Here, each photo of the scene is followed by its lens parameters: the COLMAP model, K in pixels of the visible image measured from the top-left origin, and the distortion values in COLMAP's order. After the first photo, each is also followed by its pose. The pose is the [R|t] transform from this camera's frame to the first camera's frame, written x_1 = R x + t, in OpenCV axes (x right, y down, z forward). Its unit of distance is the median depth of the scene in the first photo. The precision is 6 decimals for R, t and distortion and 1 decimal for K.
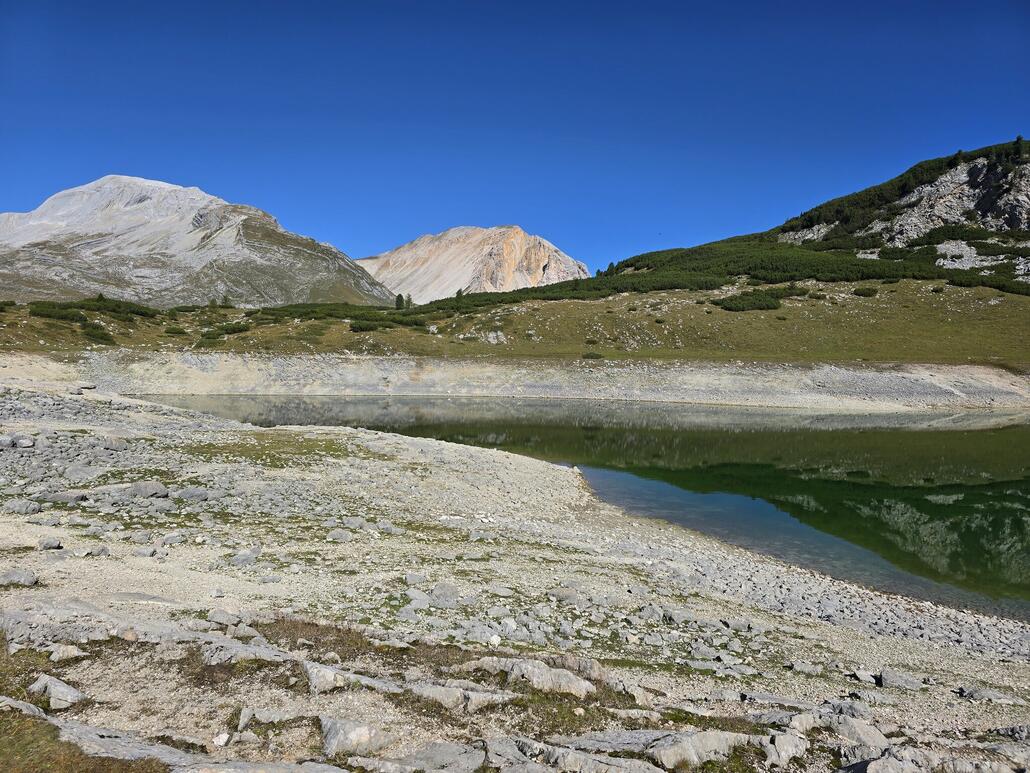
lens RADIAL K [[664.0, 0, 517.2], [0, 664.0, 400.9], [0, 0, 1]] dist [0.035952, -0.037195]
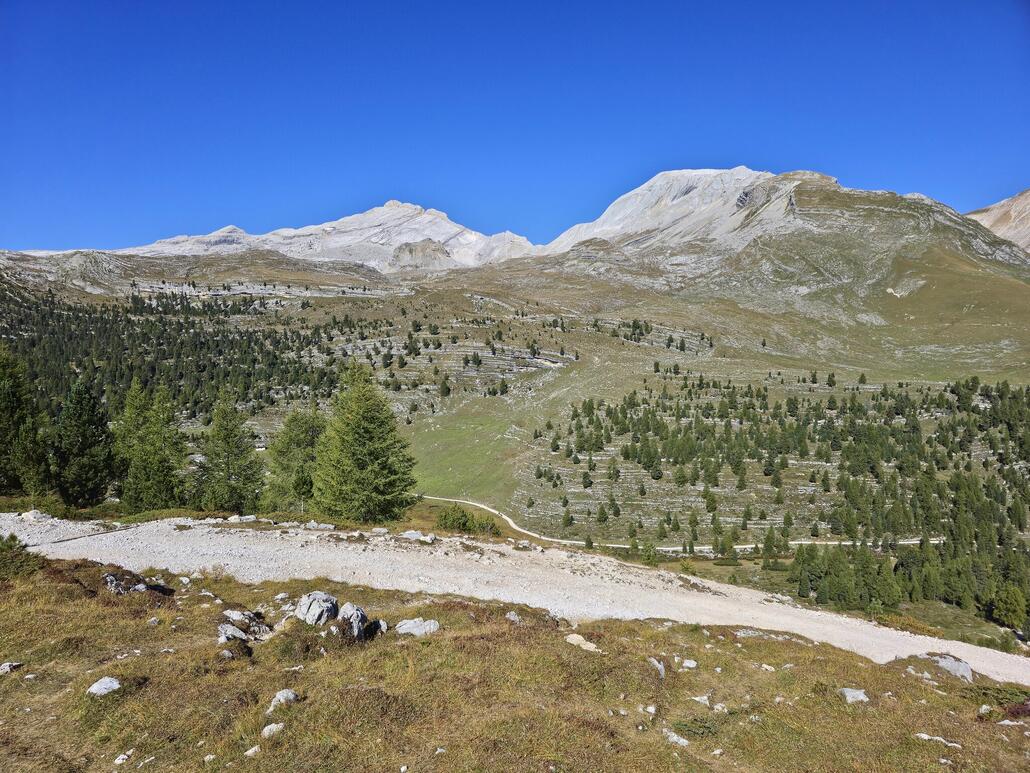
lens RADIAL K [[664.0, 0, 517.2], [0, 664.0, 400.9], [0, 0, 1]] dist [0.035952, -0.037195]
pose [[0.724600, 0.046855, -0.687575, -0.091281], [-0.039707, 0.998867, 0.026224, -0.019513], [0.688025, 0.008299, 0.725639, 0.194419]]
